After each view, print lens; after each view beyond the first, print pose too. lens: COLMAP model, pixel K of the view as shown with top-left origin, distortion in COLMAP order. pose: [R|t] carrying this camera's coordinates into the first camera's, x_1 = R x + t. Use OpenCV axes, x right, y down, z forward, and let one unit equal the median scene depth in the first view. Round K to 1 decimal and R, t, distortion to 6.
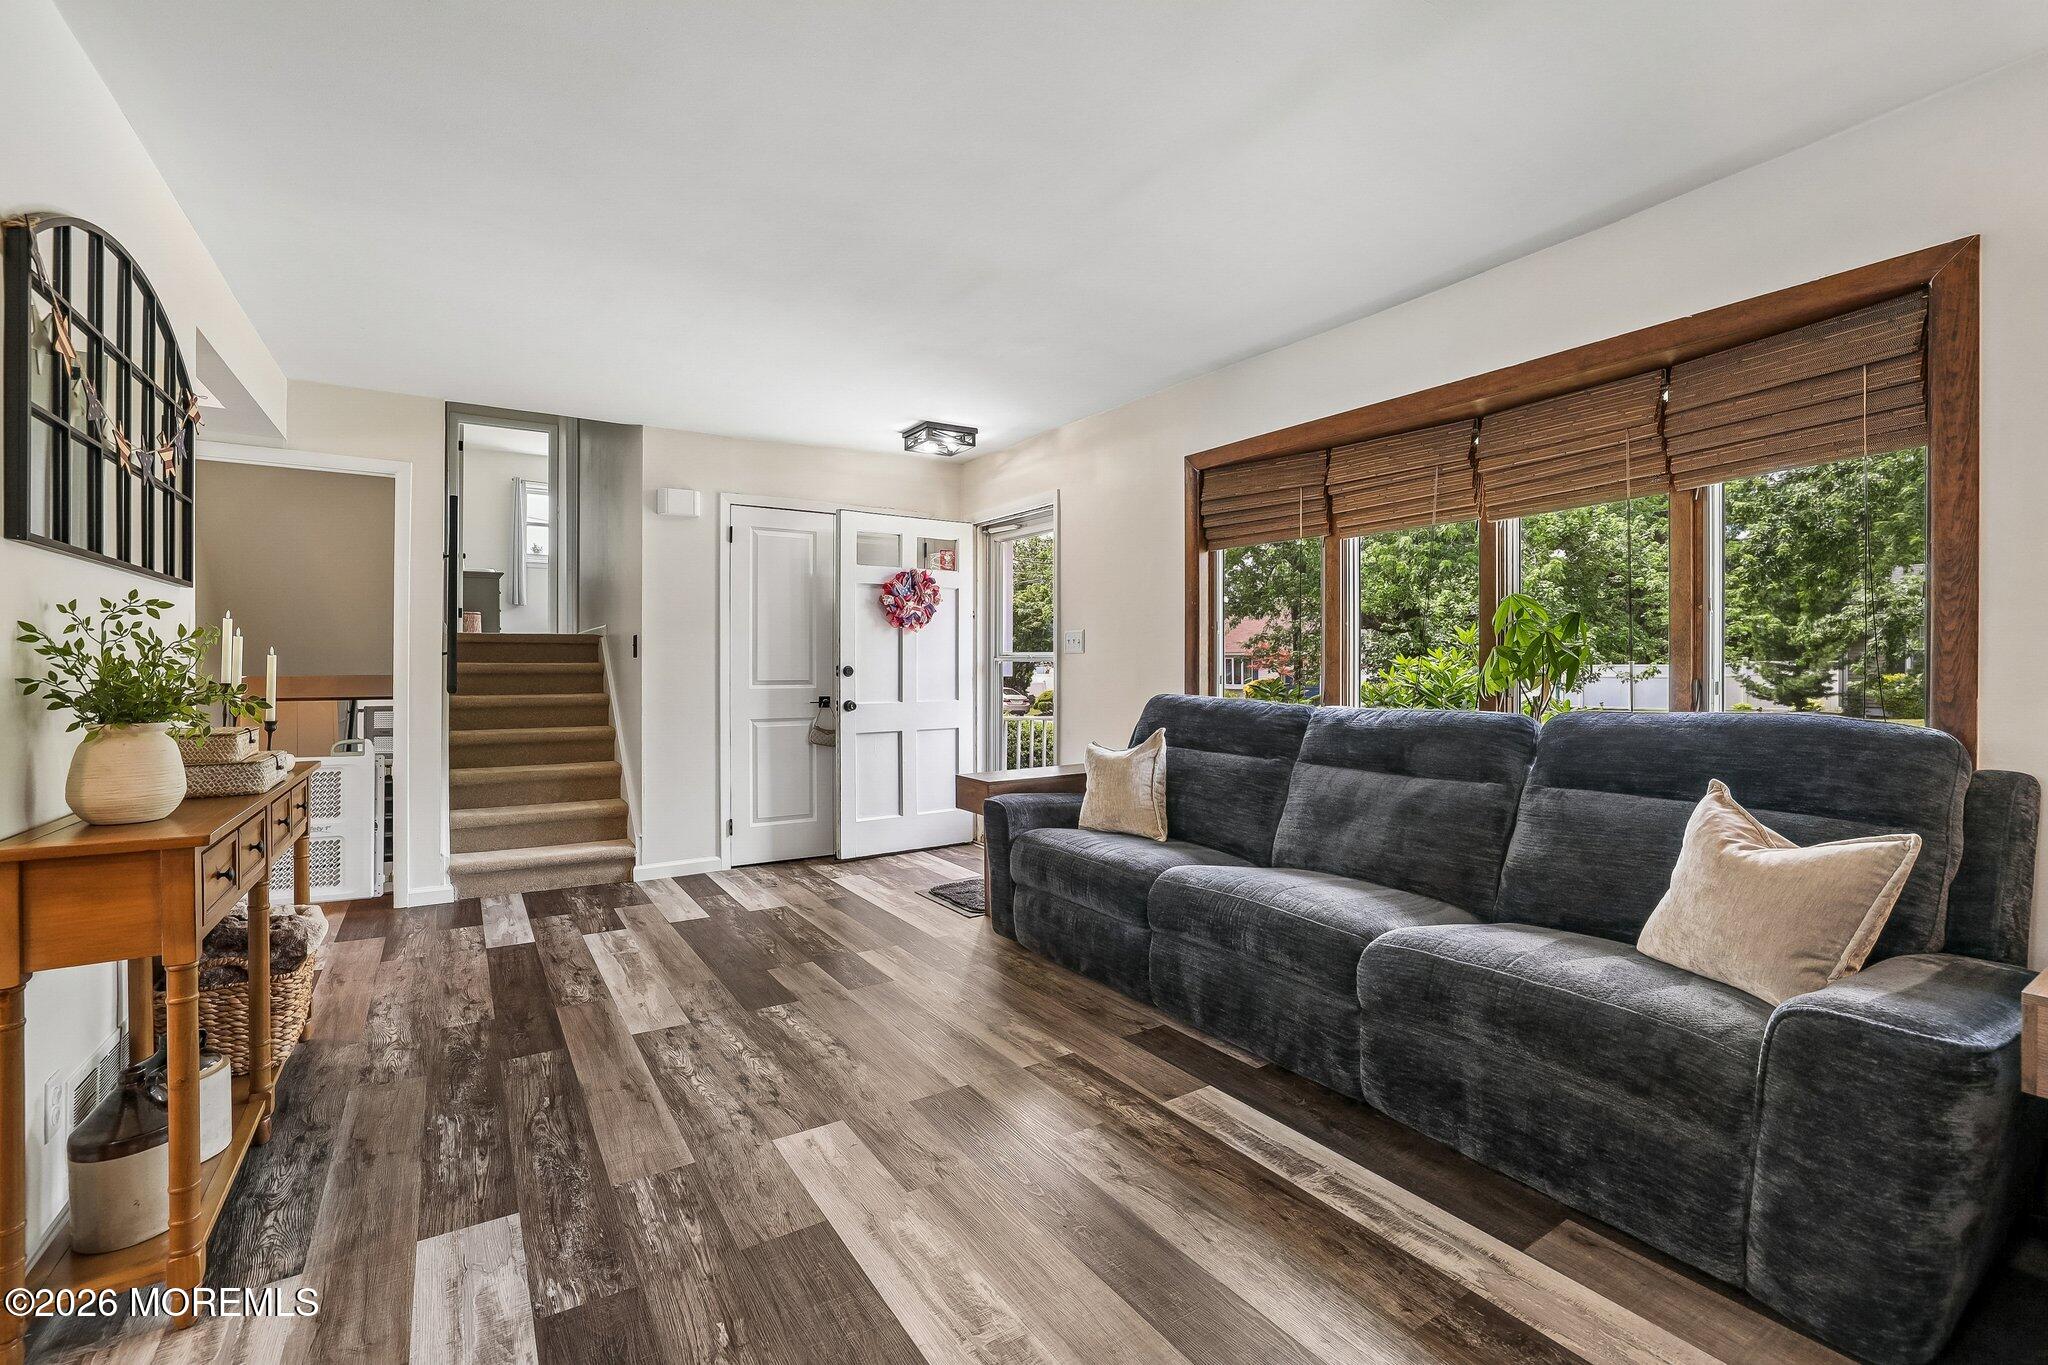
lens RADIAL K [[890.4, 0, 1019.3], [0, 890.4, 655.1], [0, 0, 1]] dist [-0.052036, 0.021443]
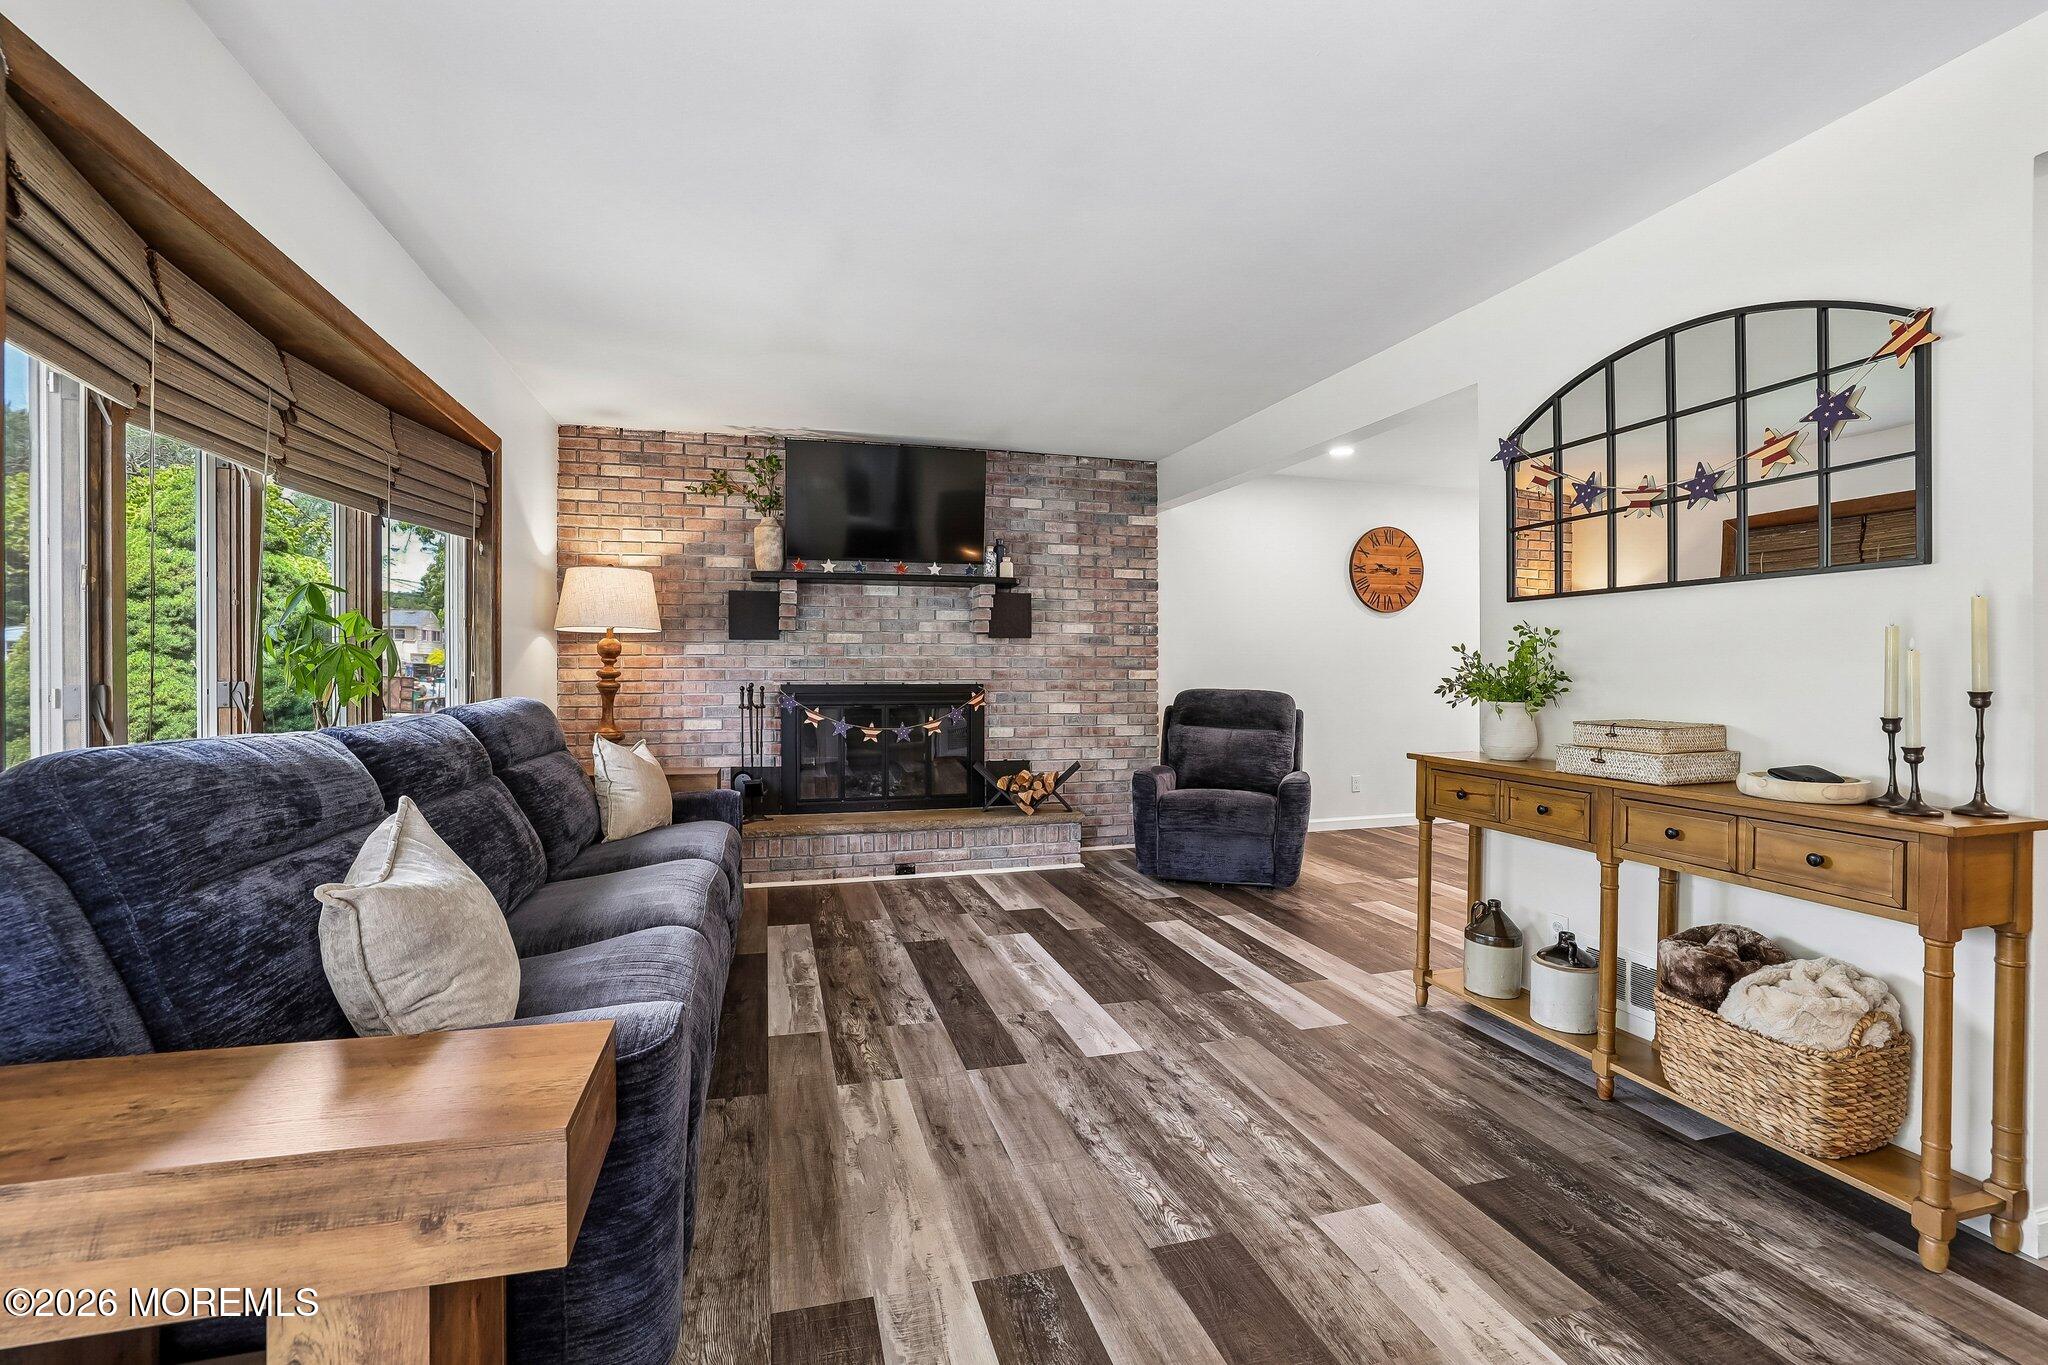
lens RADIAL K [[884.9, 0, 1016.3], [0, 884.9, 673.1], [0, 0, 1]] dist [-0.053321, 0.020242]
pose [[-0.955317, -0.000104, 0.295584, -0.460769], [-0.002190, 0.999975, -0.006728, 0.028902], [-0.295576, -0.007075, -0.955293, 2.165765]]
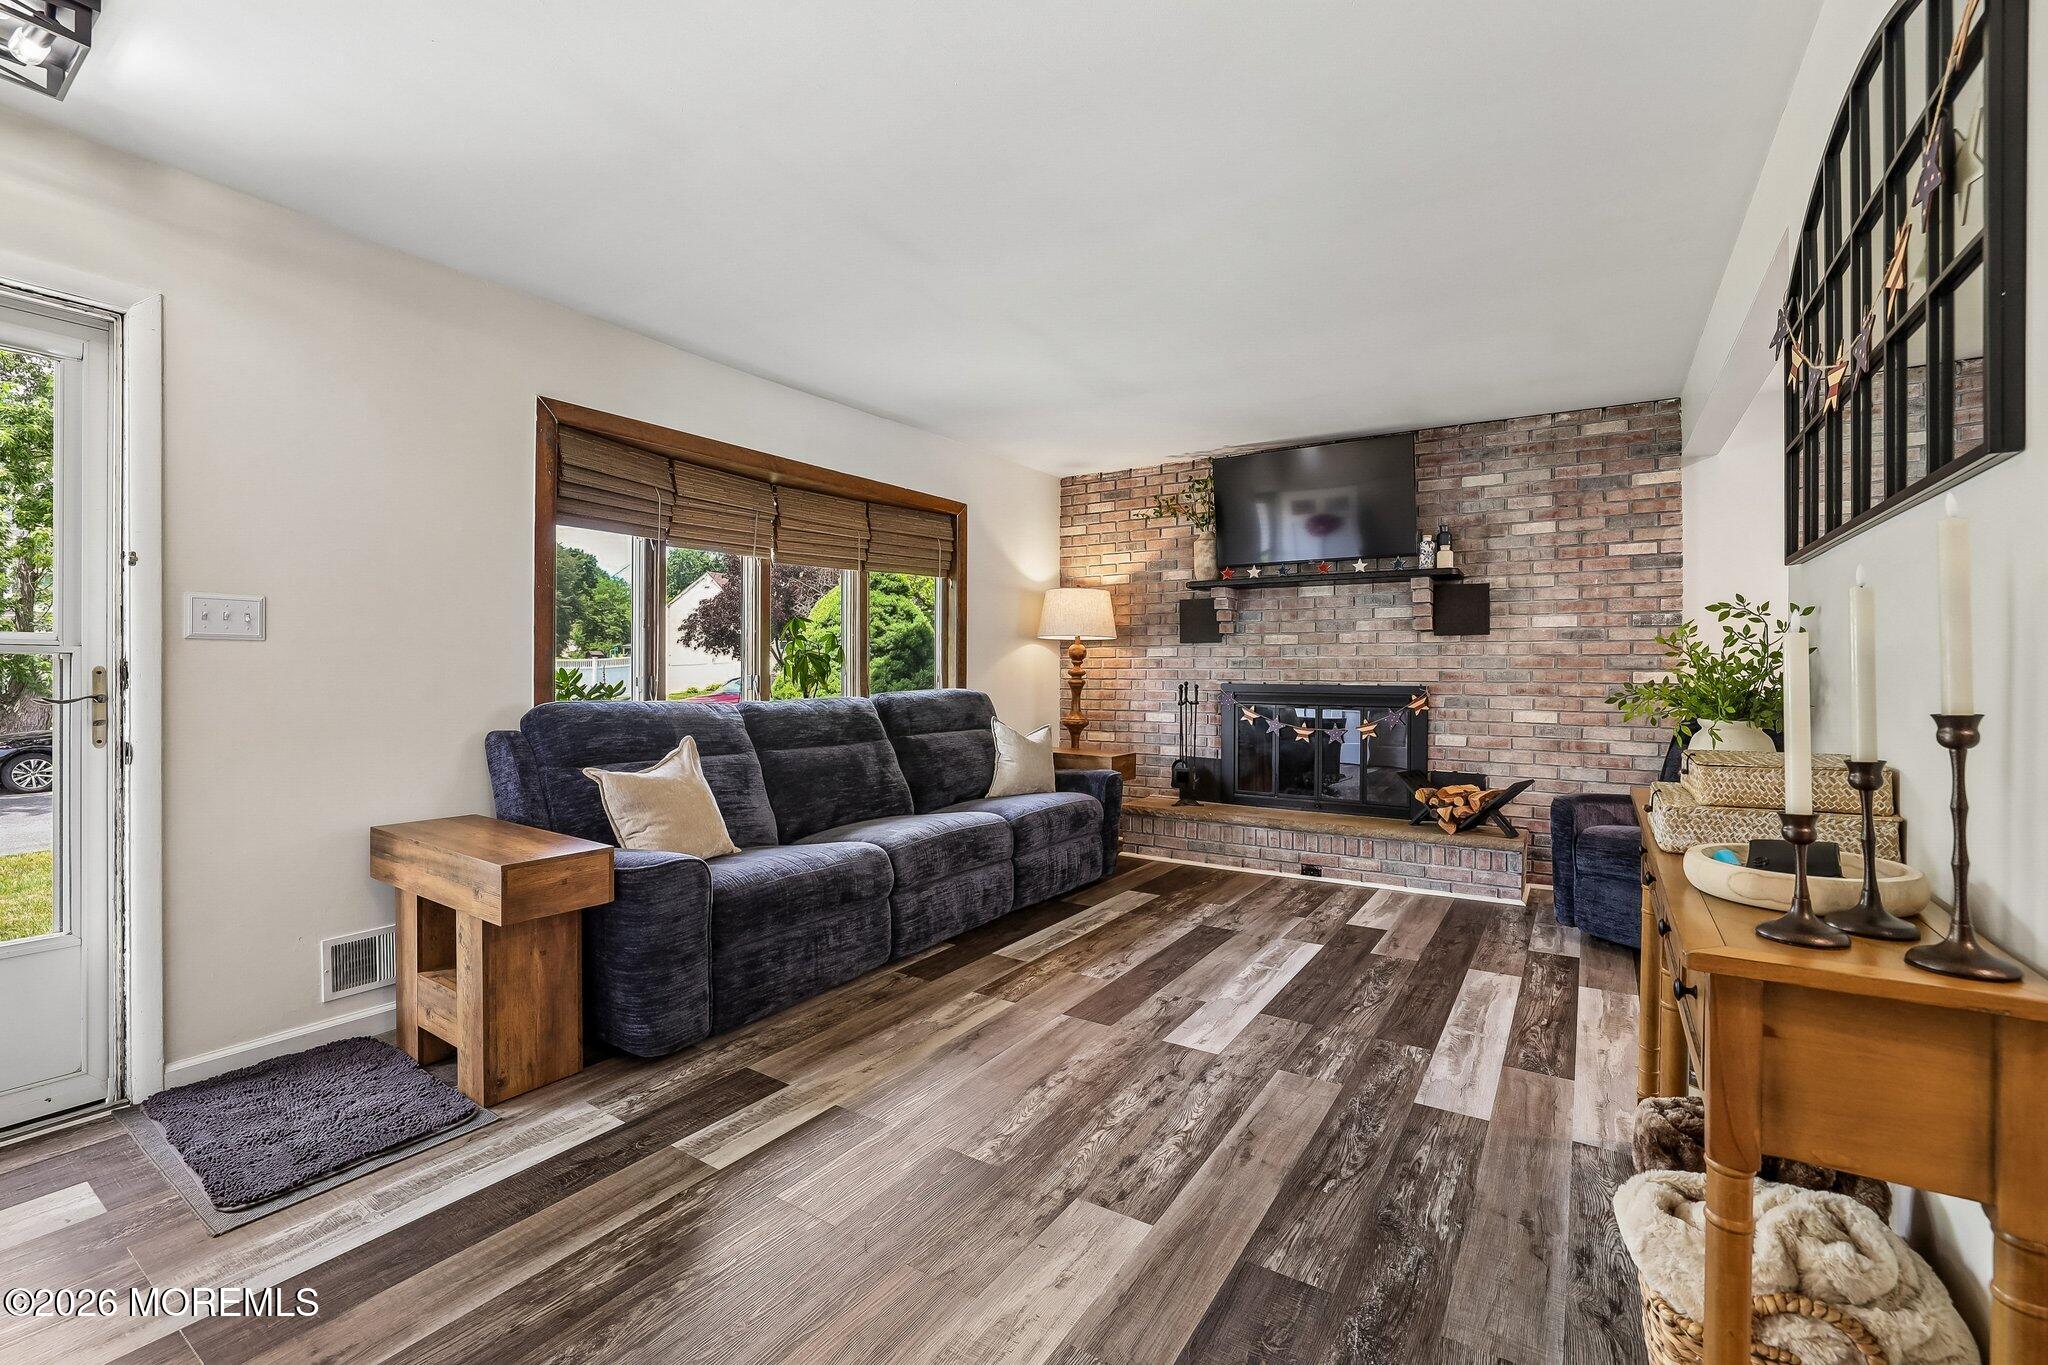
lens RADIAL K [[884.9, 0, 1016.3], [0, 884.9, 673.1], [0, 0, 1]] dist [-0.053321, 0.020242]
pose [[-0.402355, -0.003571, 0.915477, -1.242581], [-0.012760, 0.999917, -0.001708, 0.026471], [-0.915395, -0.012369, -0.402367, 1.697815]]
